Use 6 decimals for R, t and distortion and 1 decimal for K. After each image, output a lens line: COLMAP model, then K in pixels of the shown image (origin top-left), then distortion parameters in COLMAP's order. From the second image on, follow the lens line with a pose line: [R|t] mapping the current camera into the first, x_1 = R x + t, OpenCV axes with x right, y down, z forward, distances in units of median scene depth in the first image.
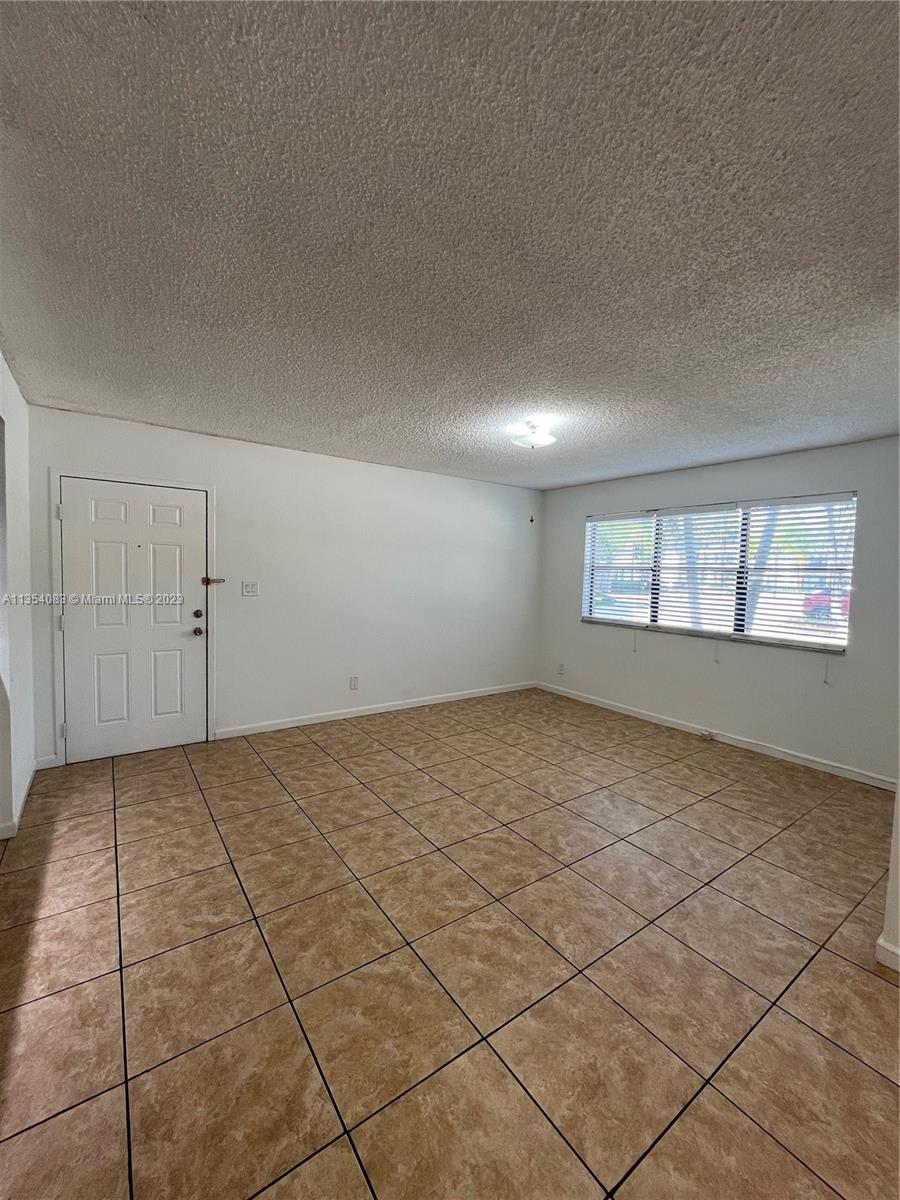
lens RADIAL K [[484.0, 0, 448.2], [0, 484.0, 604.0], [0, 0, 1]] dist [-0.001902, 0.000728]
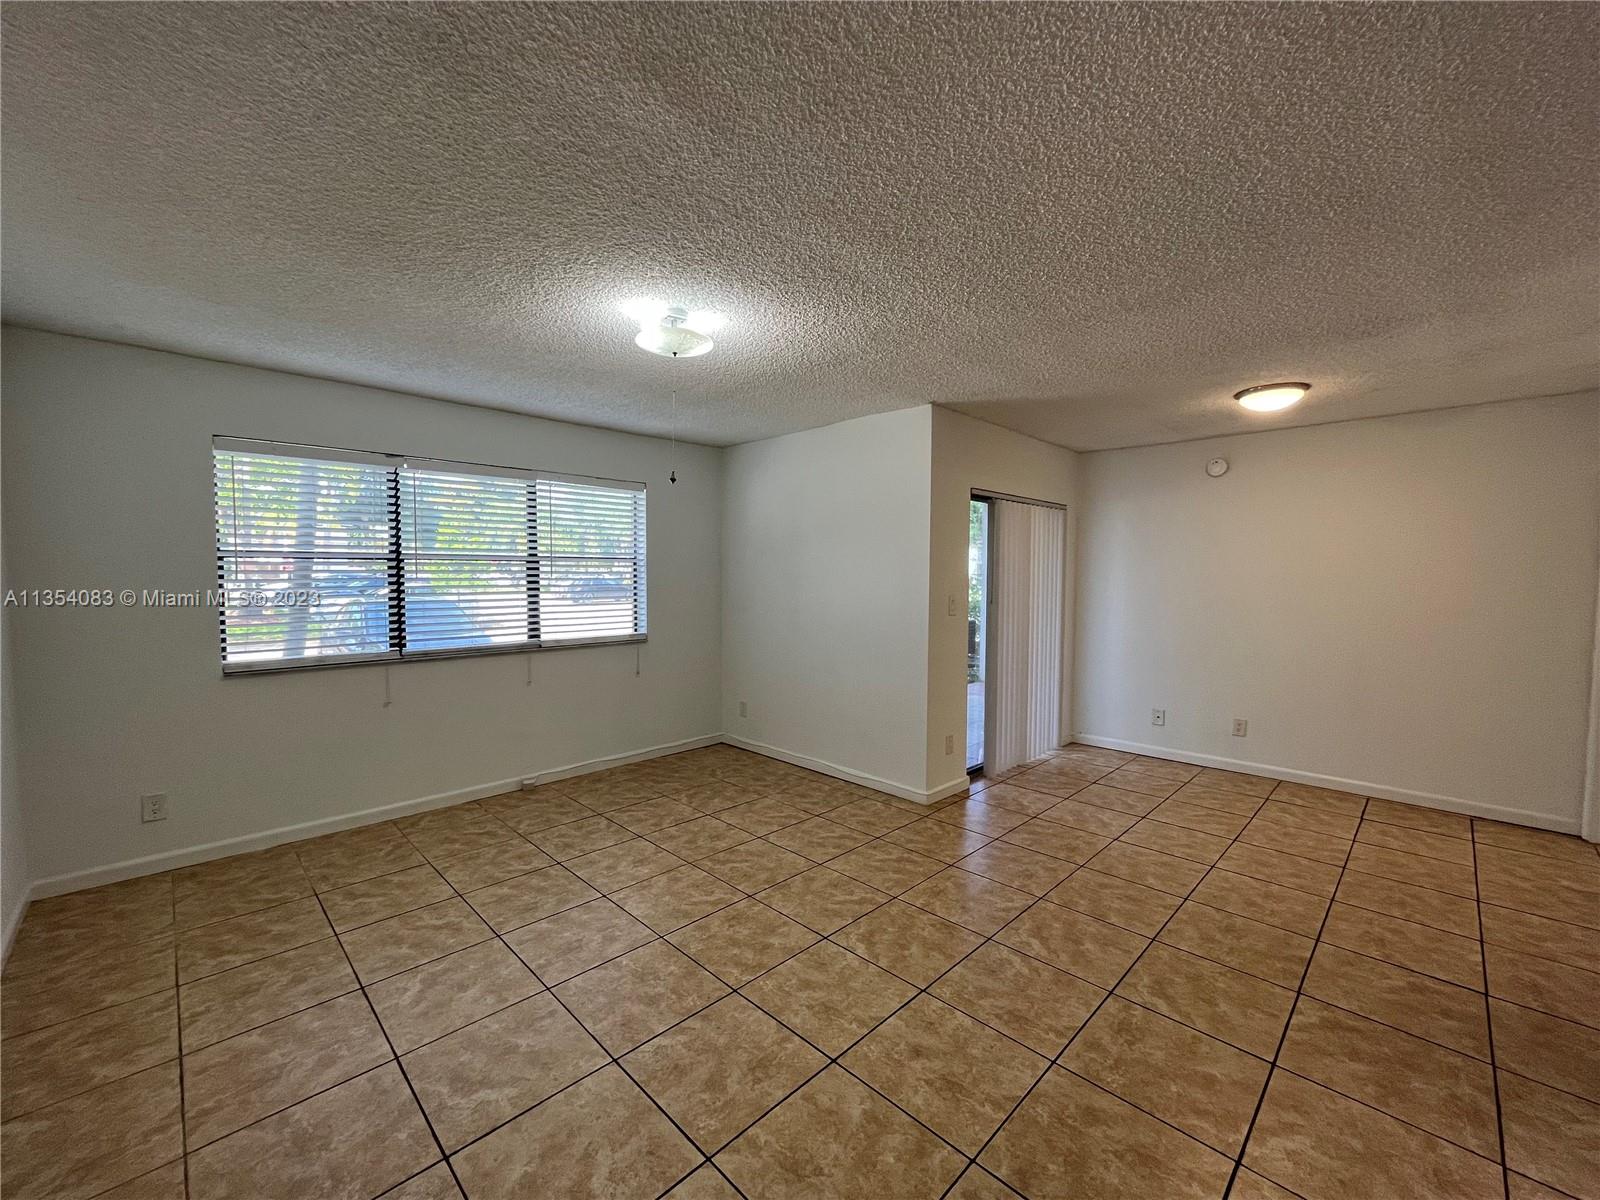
lens RADIAL K [[645.3, 0, 797.0], [0, 645.3, 606.5], [0, 0, 1]] dist [-0.001902, 0.000728]
pose [[-0.161266, -0.080019, 0.983662, -0.611002], [0.060160, 0.994057, 0.090728, -0.078872], [-0.985076, 0.073809, -0.155494, 0.947727]]
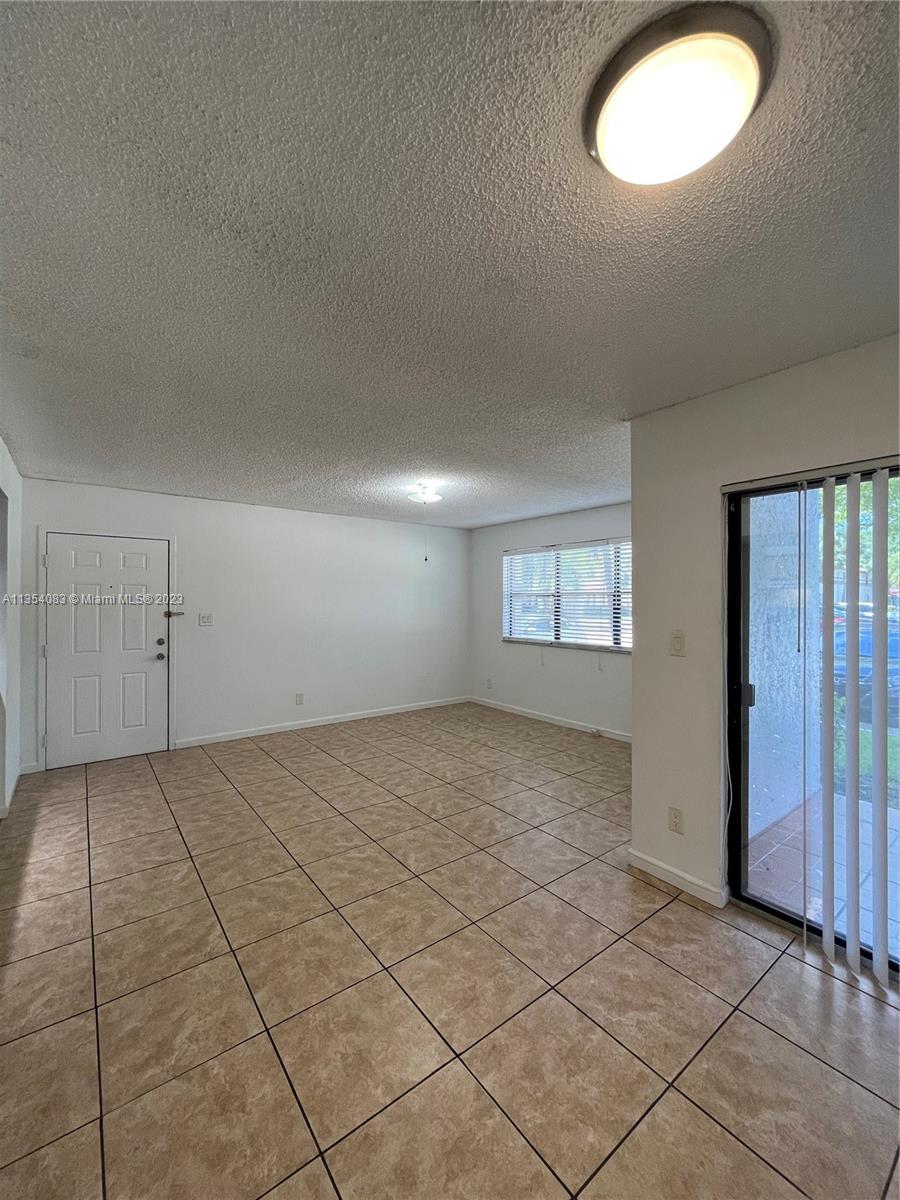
lens RADIAL K [[484.0, 0, 450.0], [0, 484.0, 608.0], [0, 0, 1]] dist [-0.001902, 0.000728]
pose [[0.999002, -0.025996, 0.036333, 0.179263], [0.027860, 0.998269, -0.051799, 0.021017], [-0.034924, 0.052759, 0.997996, -0.255861]]
